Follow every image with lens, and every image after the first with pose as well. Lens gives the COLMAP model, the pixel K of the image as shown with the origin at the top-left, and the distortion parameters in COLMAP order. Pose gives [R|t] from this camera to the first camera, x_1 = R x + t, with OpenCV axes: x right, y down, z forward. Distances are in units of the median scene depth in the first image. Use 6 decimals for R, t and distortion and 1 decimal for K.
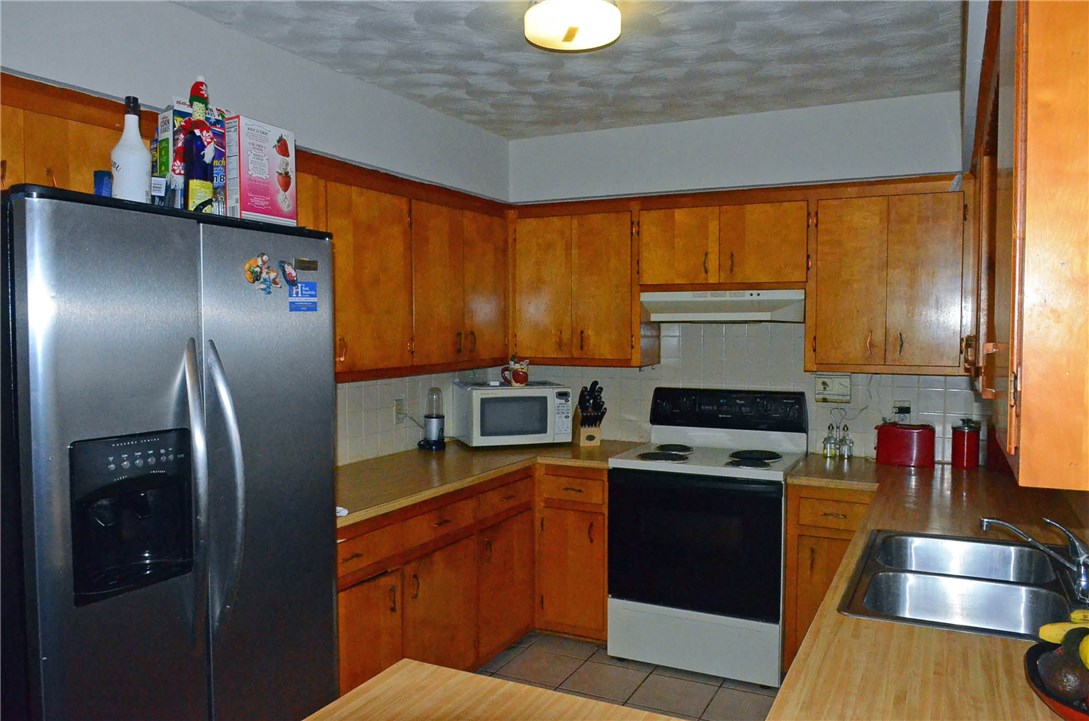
lens RADIAL K [[827.5, 0, 548.4], [0, 827.5, 366.3], [0, 0, 1]] dist [-0.057138, 0.083963]
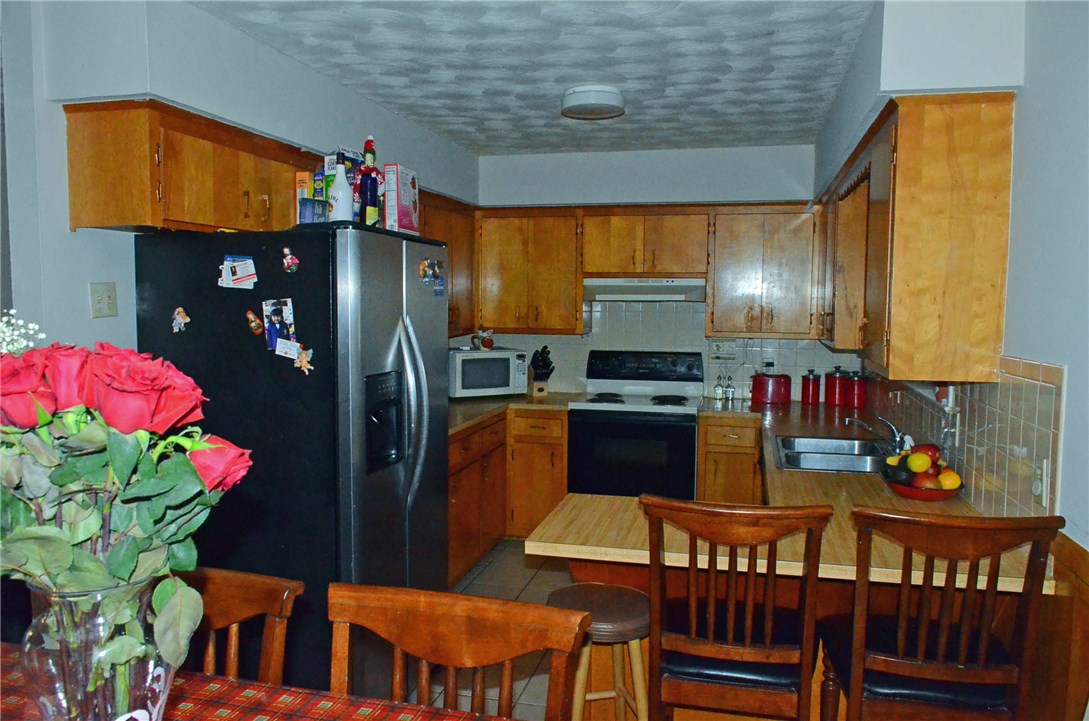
lens RADIAL K [[827.5, 0, 548.4], [0, 827.5, 366.3], [0, 0, 1]] dist [-0.057138, 0.083963]
pose [[0.975267, -0.012116, 0.220697, -0.243605], [0.004798, 0.999422, 0.033667, 0.006824], [-0.220977, -0.031776, 0.974761, -0.289979]]
